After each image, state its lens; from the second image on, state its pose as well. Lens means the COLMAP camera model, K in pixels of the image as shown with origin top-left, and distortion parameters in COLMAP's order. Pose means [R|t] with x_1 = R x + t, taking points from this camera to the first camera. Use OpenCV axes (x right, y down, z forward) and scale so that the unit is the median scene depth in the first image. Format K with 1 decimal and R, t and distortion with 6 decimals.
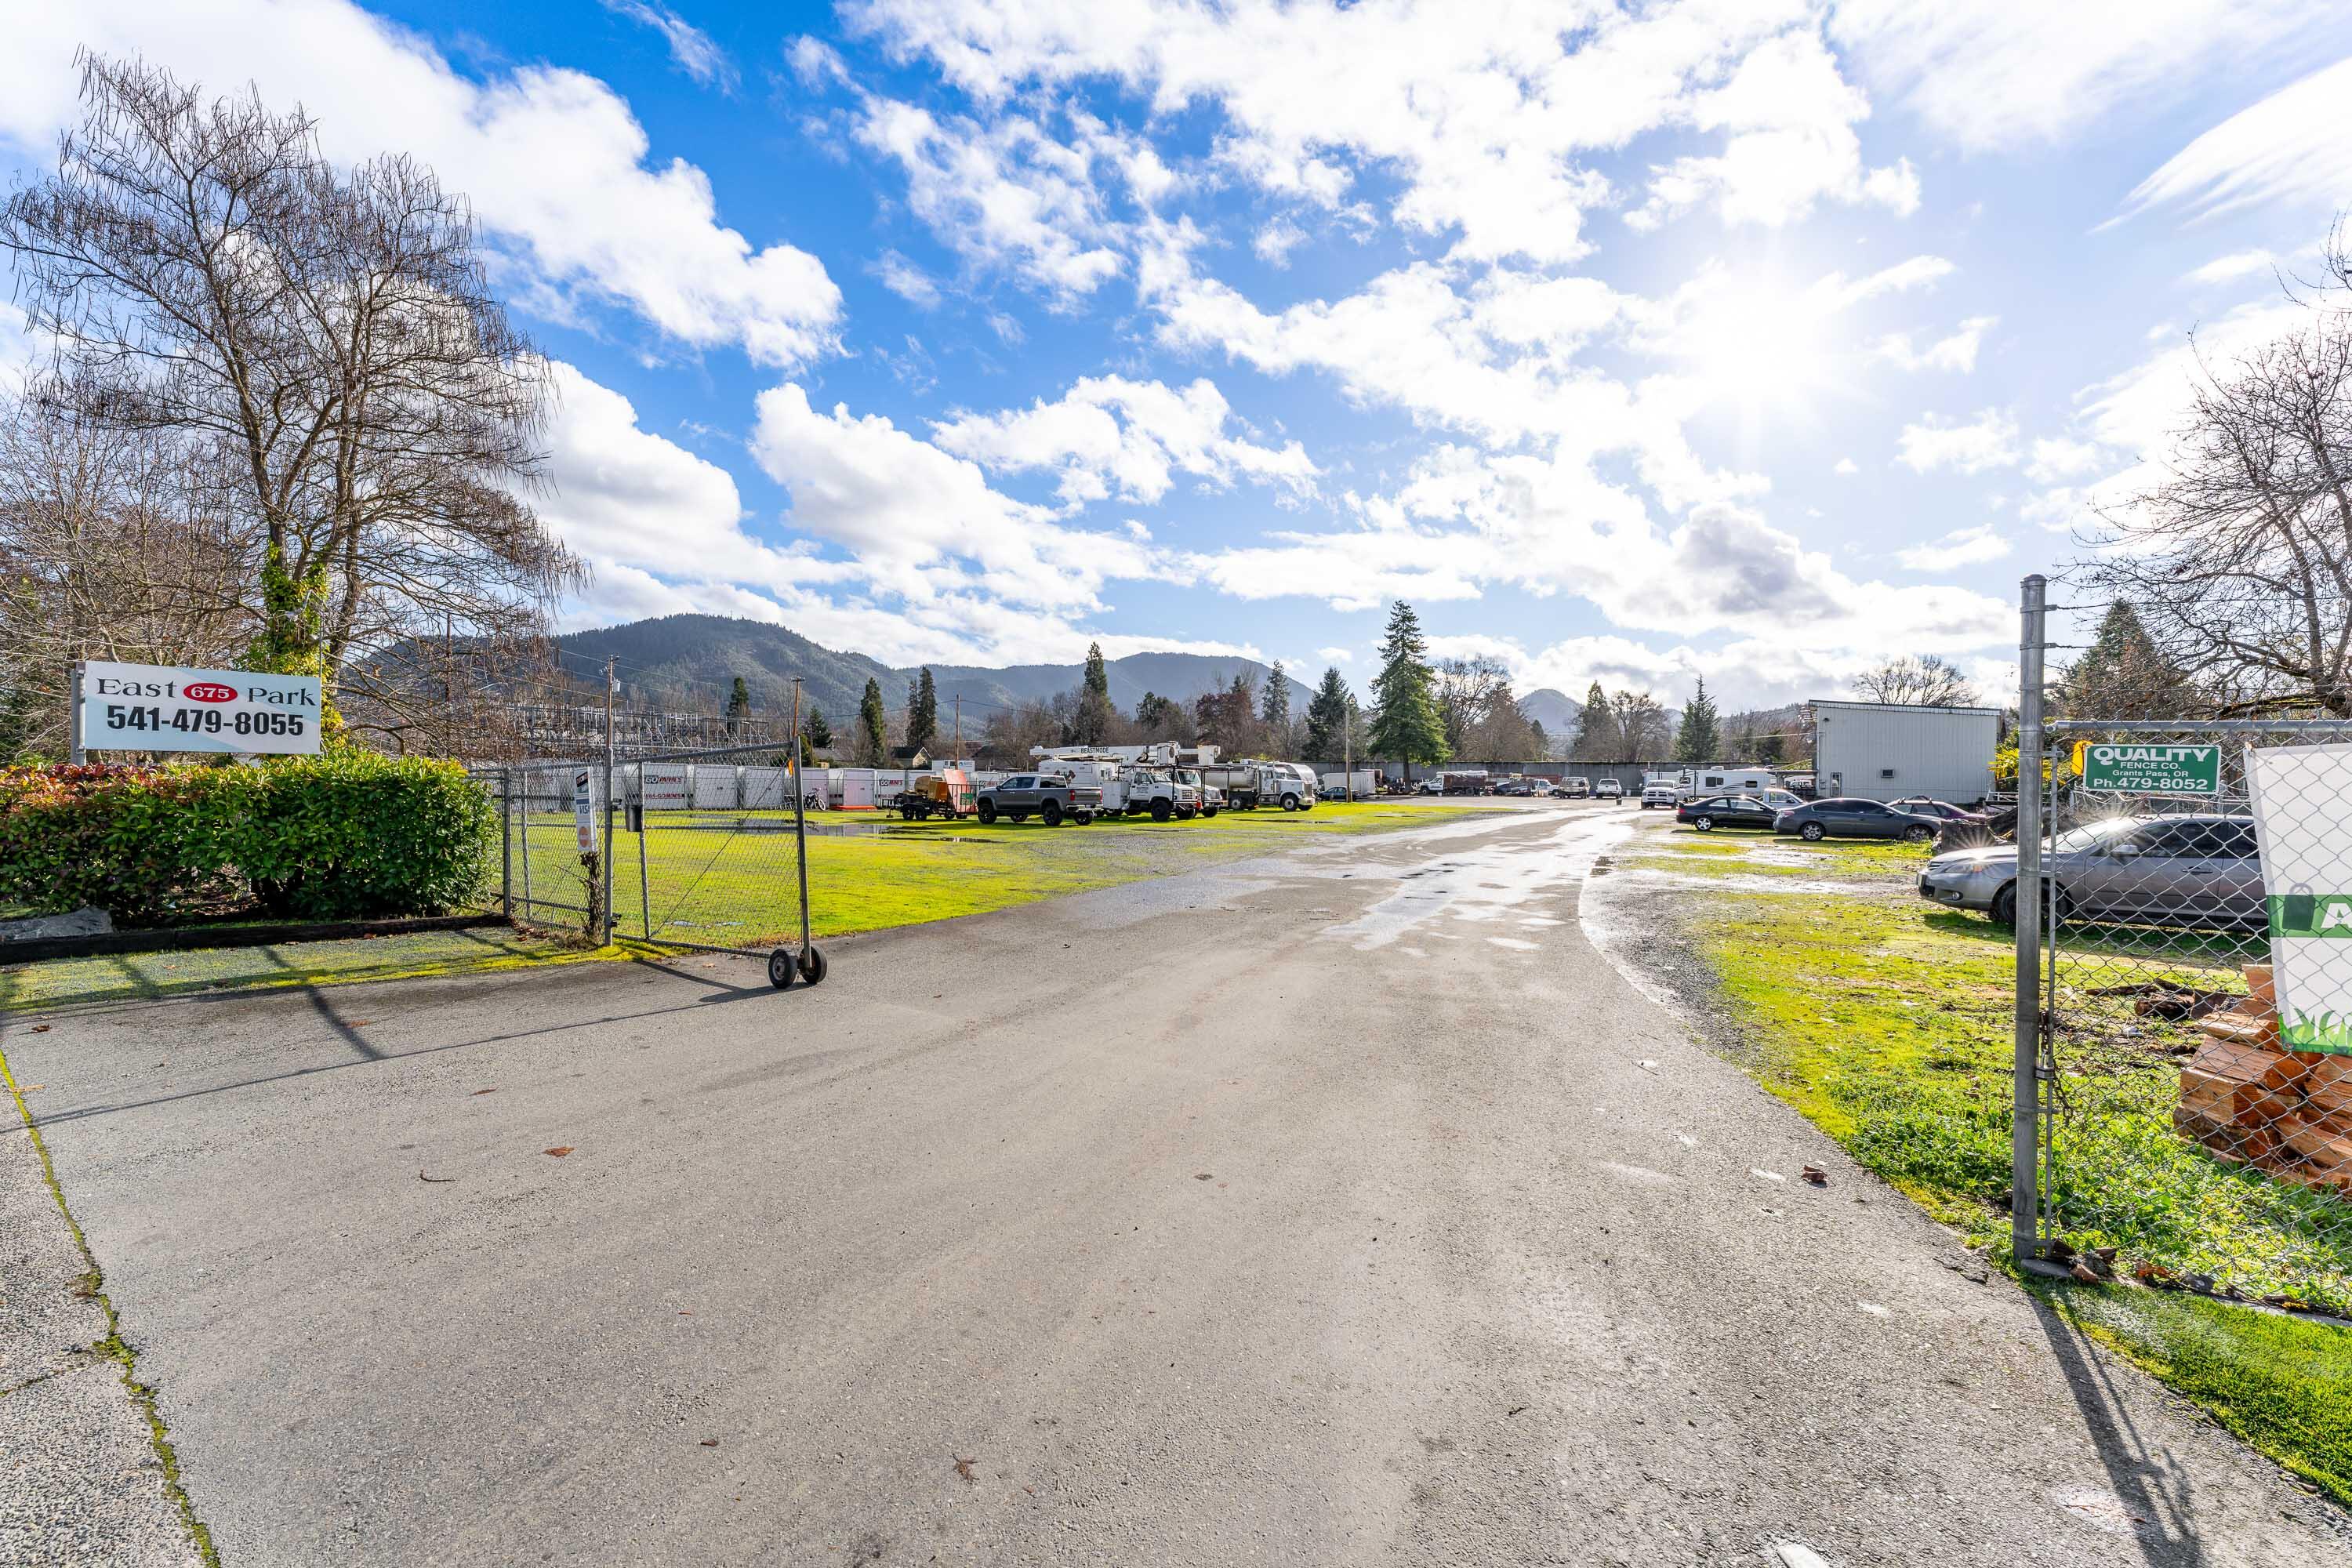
lens RADIAL K [[929.8, 0, 1176.0], [0, 929.8, 784.0], [0, 0, 1]] dist [0.000800, 0.000015]
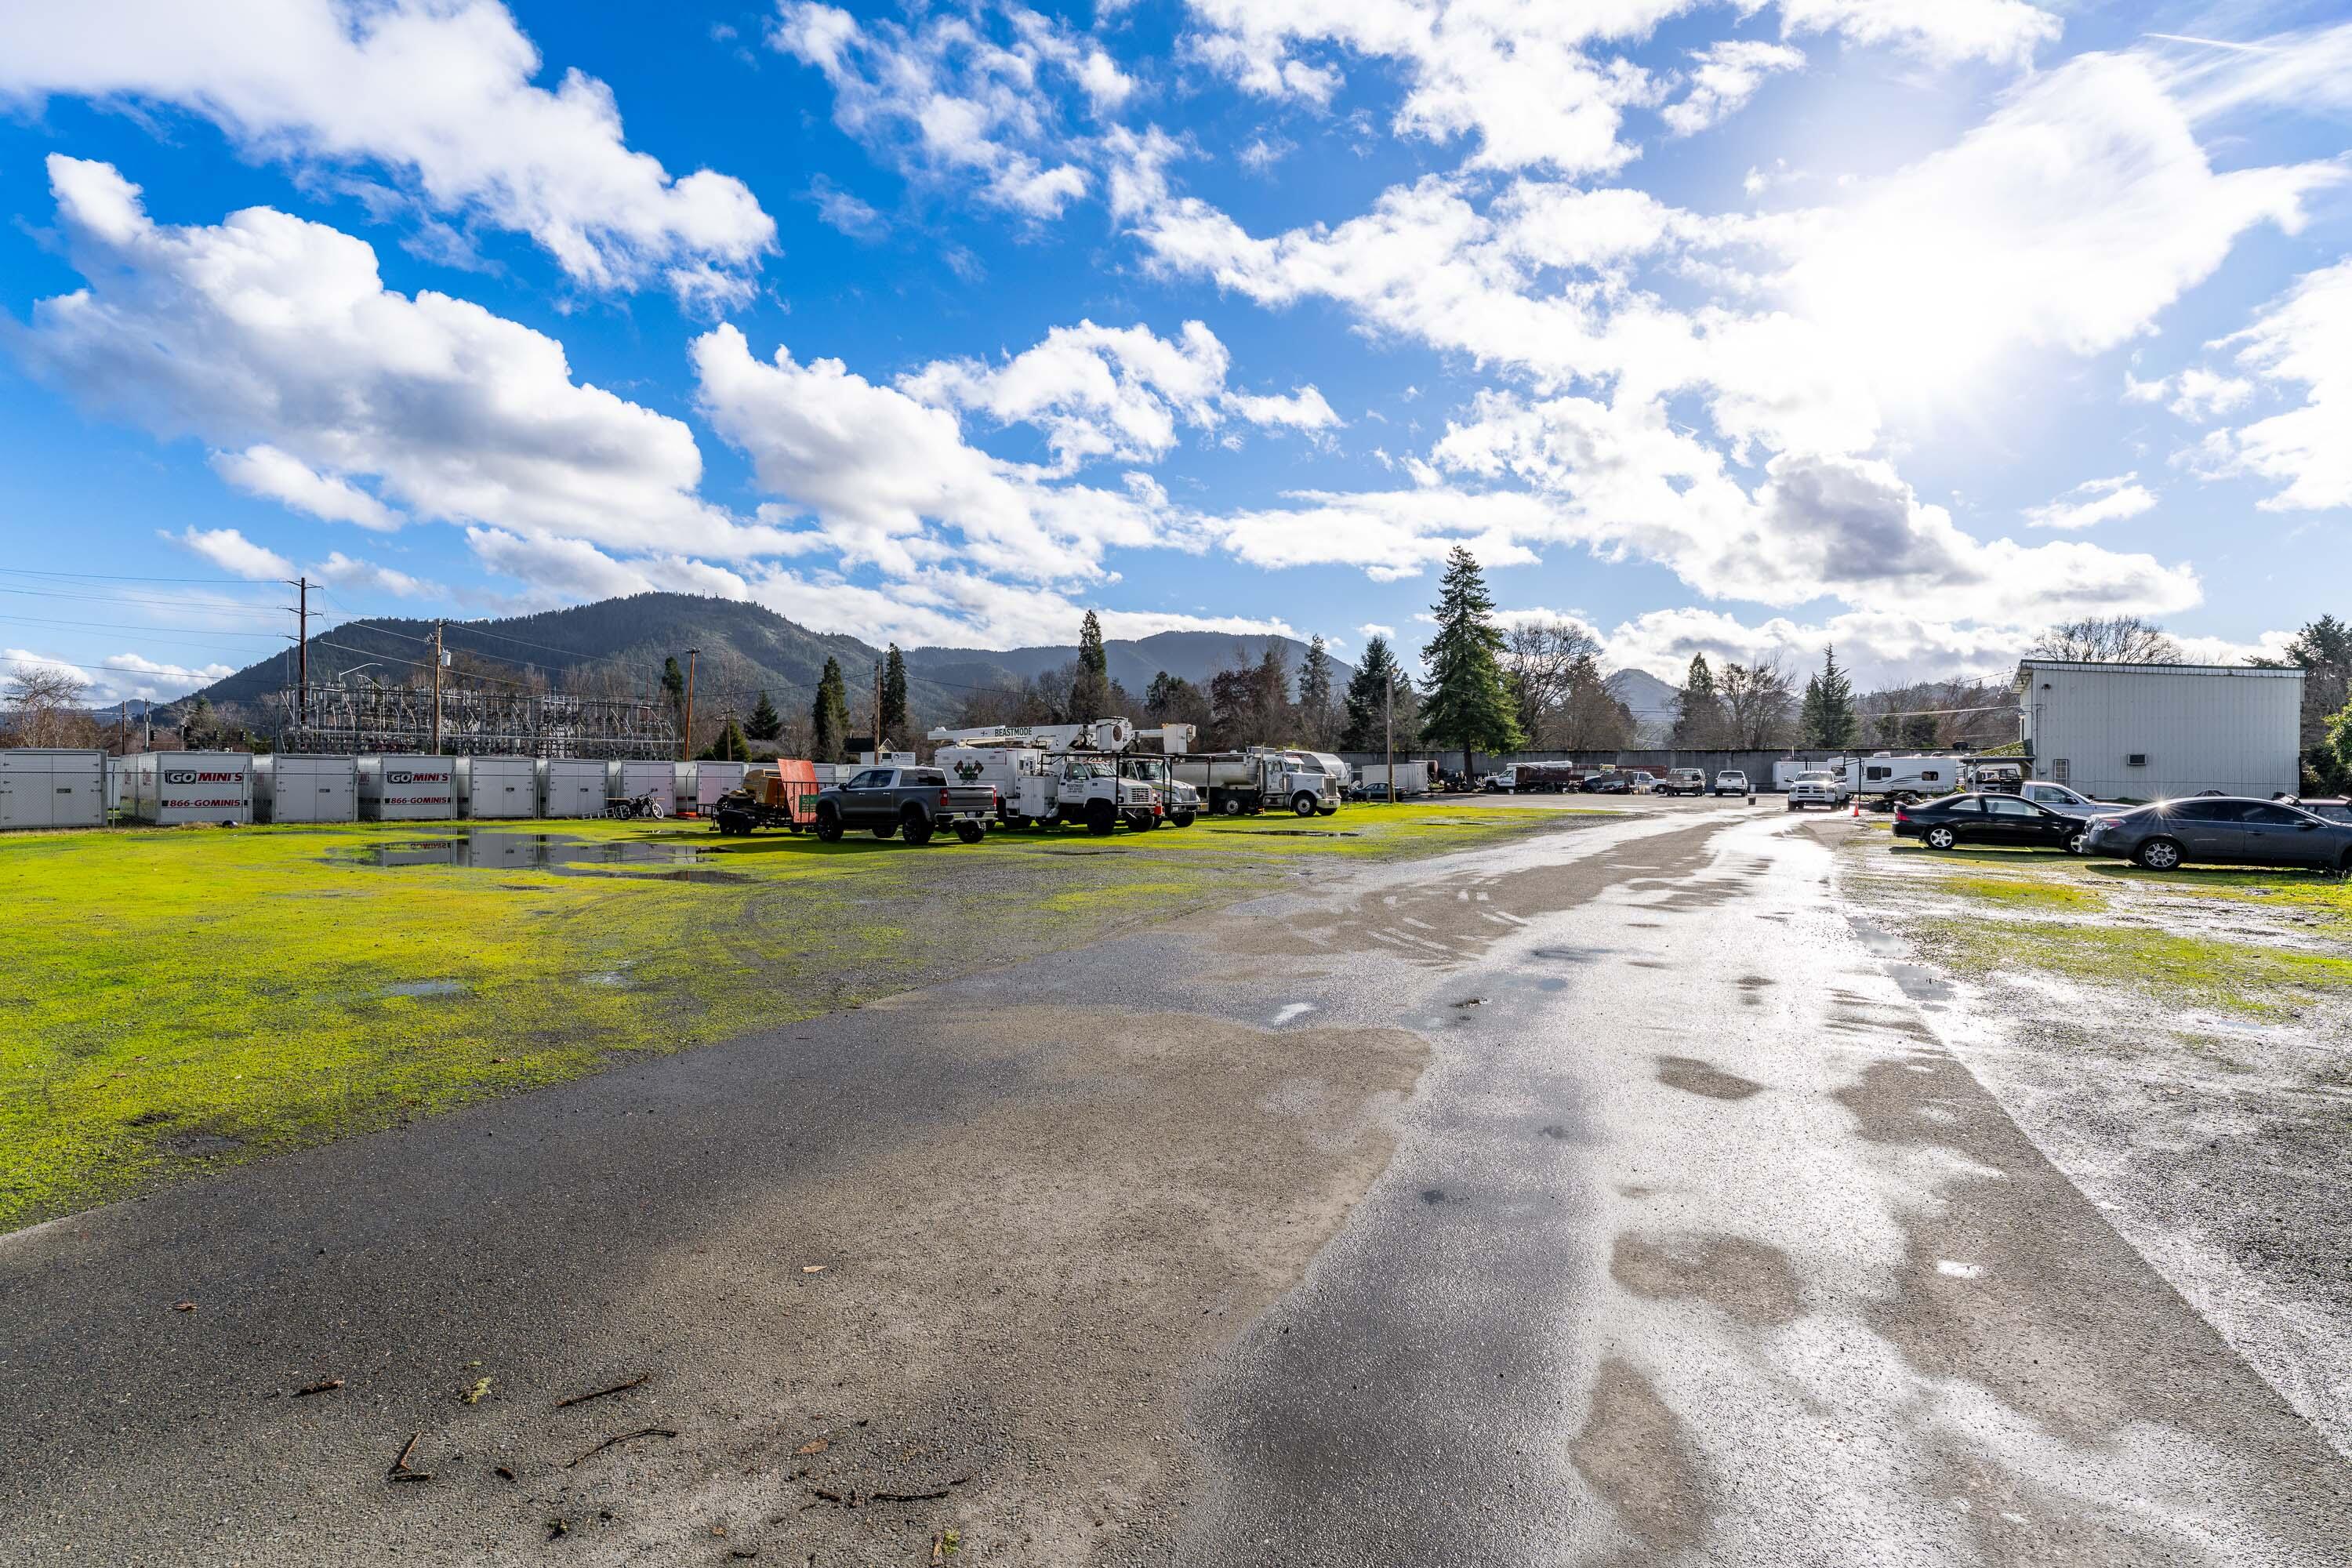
lens RADIAL K [[1054.7, 0, 1176.0], [0, 1054.7, 784.0], [0, 0, 1]] dist [0.000433, 0.000443]
pose [[0.999556, -0.005651, -0.029253, 0.027449], [0.005736, 0.999980, 0.002827, 0.000562], [0.029237, -0.002993, 0.999568, 0.103067]]
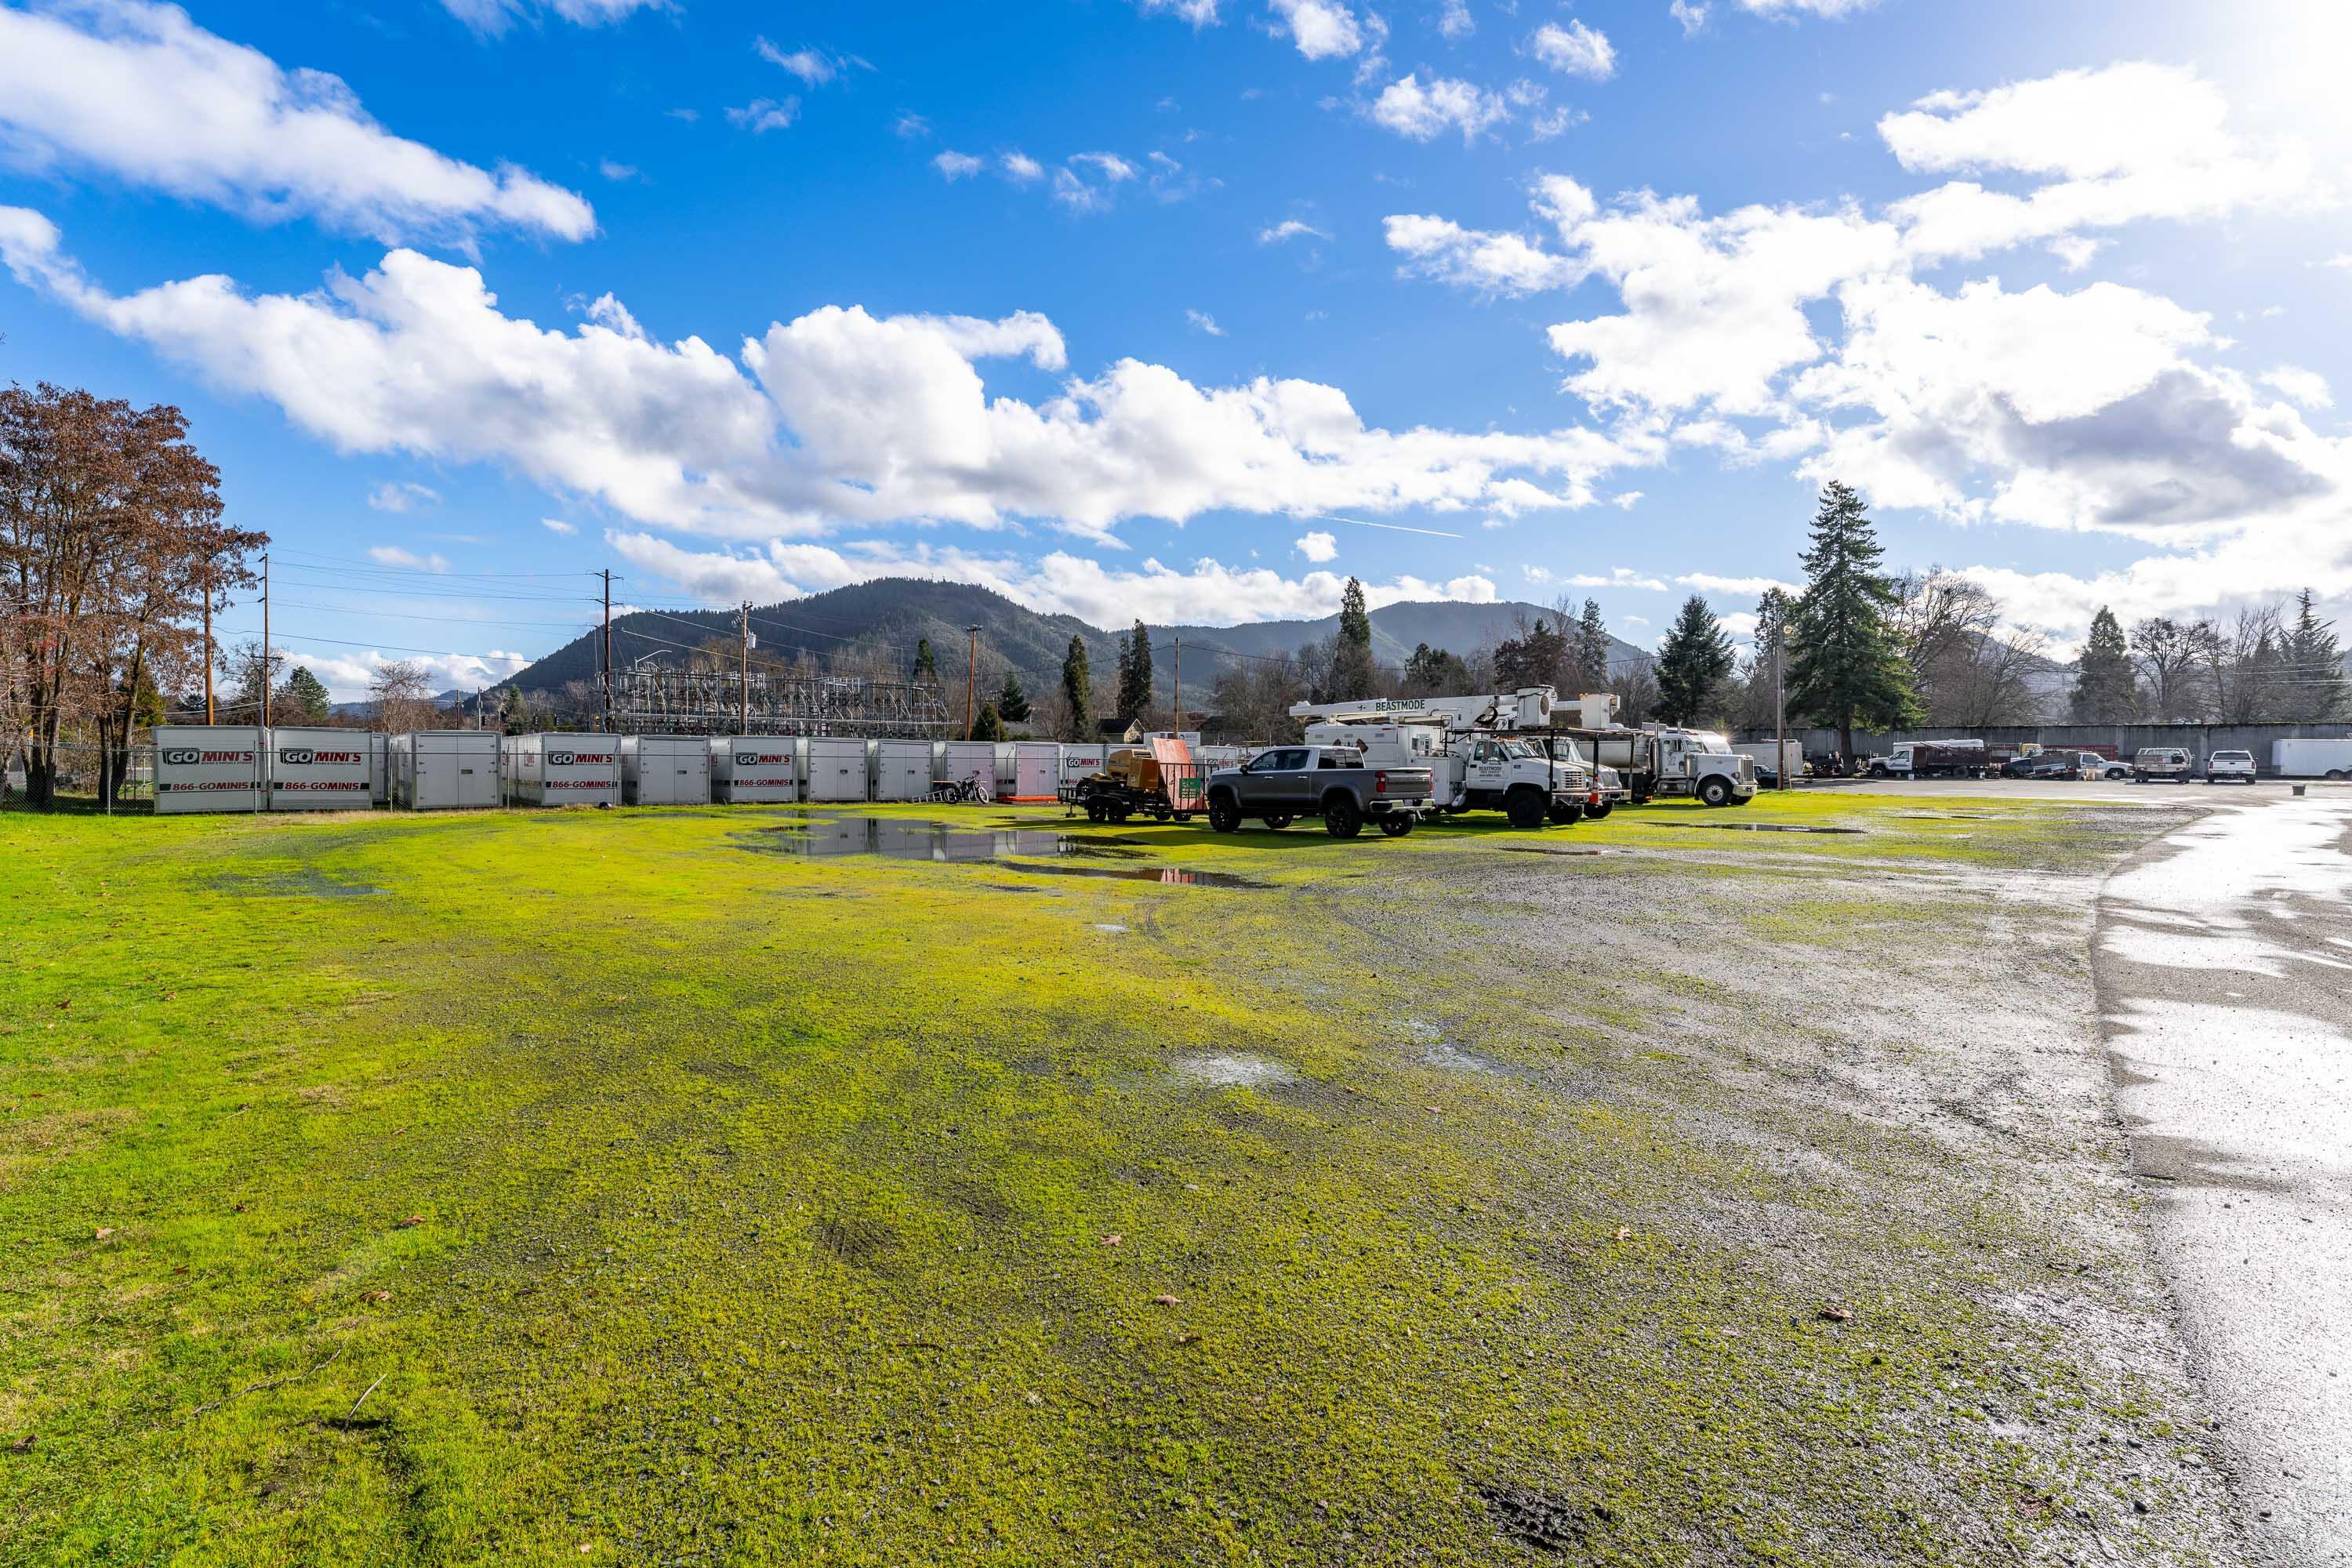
lens RADIAL K [[1115.2, 0, 1176.0], [0, 1115.2, 784.0], [0, 0, 1]] dist [0.003174, 0.000537]
pose [[0.972853, -0.000868, -0.231421, -0.029482], [0.004907, 0.999846, 0.016875, 0.000609], [0.231371, -0.017553, 0.972707, 0.130279]]
